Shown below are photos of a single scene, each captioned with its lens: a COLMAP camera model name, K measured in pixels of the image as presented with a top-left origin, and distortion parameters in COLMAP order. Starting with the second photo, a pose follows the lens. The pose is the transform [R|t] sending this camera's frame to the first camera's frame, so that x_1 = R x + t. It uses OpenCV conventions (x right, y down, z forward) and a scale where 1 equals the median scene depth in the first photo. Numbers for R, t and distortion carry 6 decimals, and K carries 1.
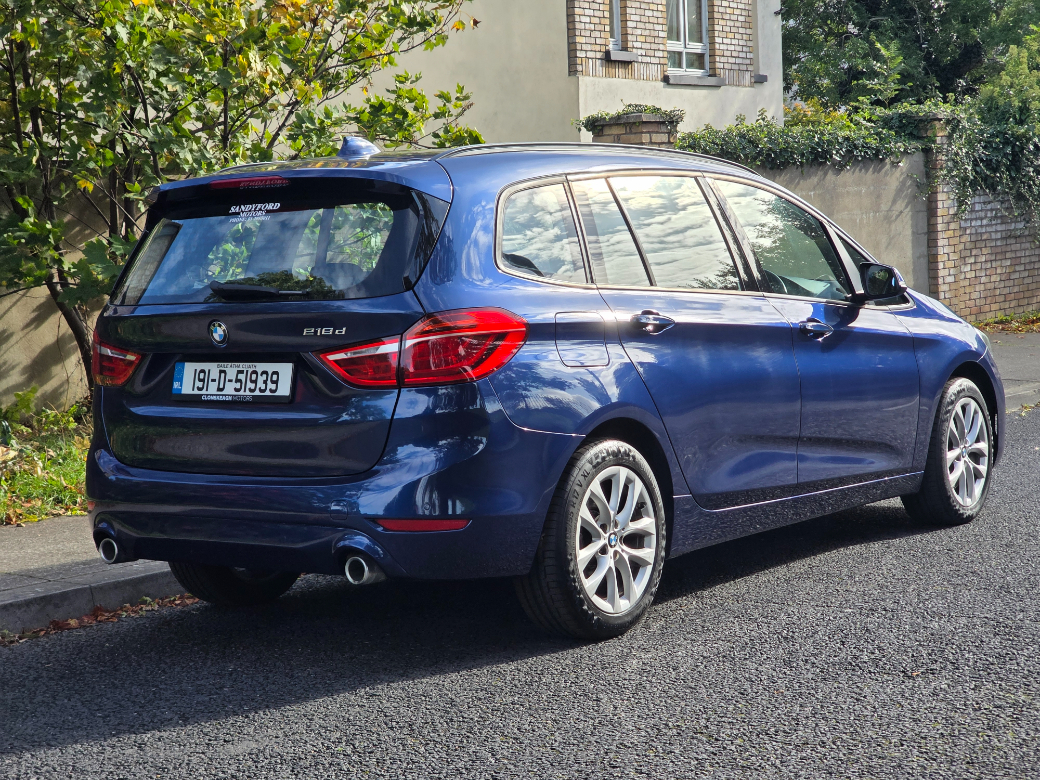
lens RADIAL K [[1925.8, 0, 520.0], [0, 1925.8, 390.0], [0, 0, 1]] dist [-0.010622, 0.053797]
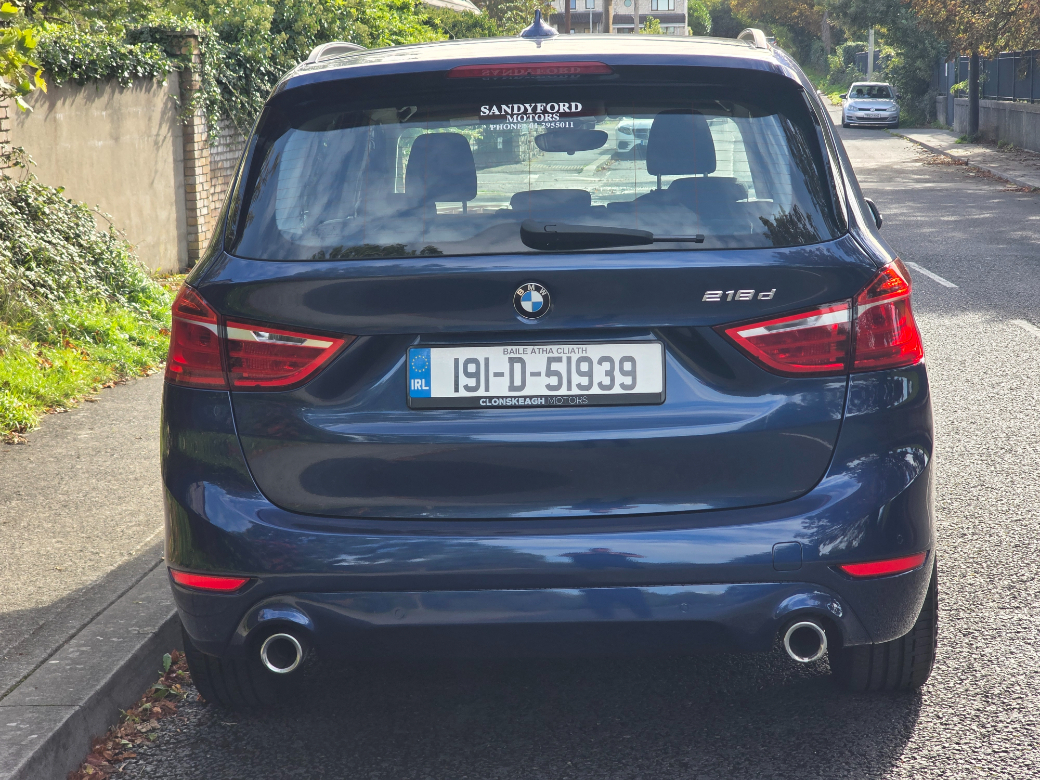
lens RADIAL K [[1925.8, 0, 520.0], [0, 1925.8, 390.0], [0, 0, 1]] dist [-0.010622, 0.053797]
pose [[0.834481, -0.053855, 0.548399, -0.507167], [0.034027, 0.998350, 0.046264, -0.029422], [-0.549985, -0.019946, 0.834936, 0.452039]]
